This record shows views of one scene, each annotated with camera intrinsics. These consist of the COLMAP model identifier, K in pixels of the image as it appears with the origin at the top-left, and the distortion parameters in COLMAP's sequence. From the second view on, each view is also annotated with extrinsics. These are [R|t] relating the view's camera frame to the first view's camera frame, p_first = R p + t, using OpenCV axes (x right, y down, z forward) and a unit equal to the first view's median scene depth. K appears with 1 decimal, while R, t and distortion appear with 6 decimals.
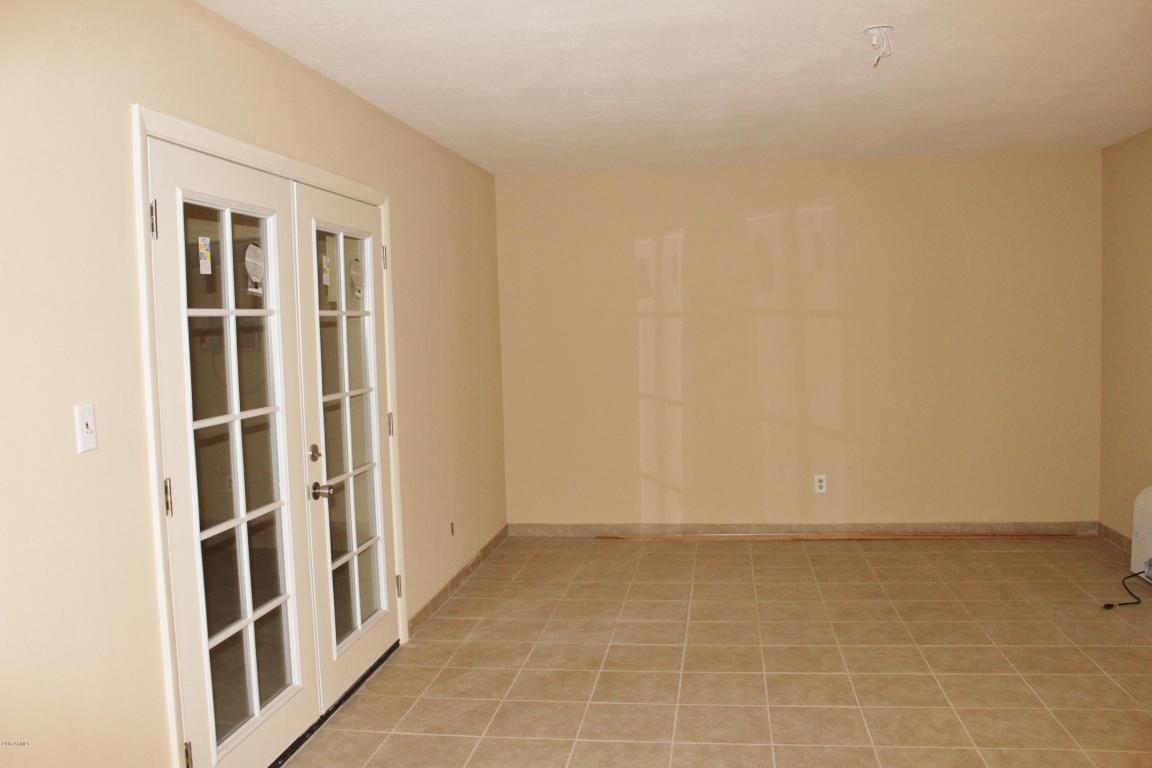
lens RADIAL K [[962.8, 0, 578.2], [0, 962.8, 389.4], [0, 0, 1]] dist [-0.170240, 0.143293]
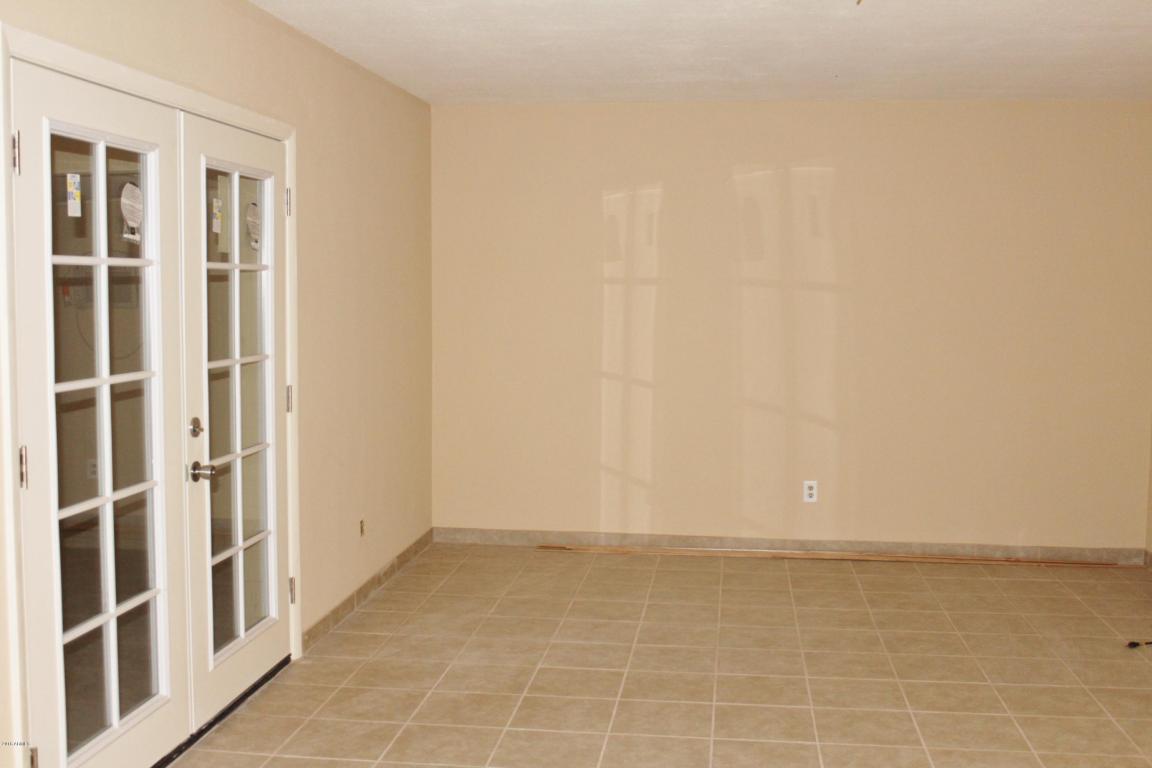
lens RADIAL K [[1230.5, 0, 576.0], [0, 1230.5, 384.0], [0, 0, 1]] dist [-0.119289, 0.129023]
pose [[0.999159, 0.034253, 0.022535, 0.038192], [-0.034447, 0.999372, 0.008263, 0.006116], [-0.022238, -0.009032, 0.999712, -0.104009]]
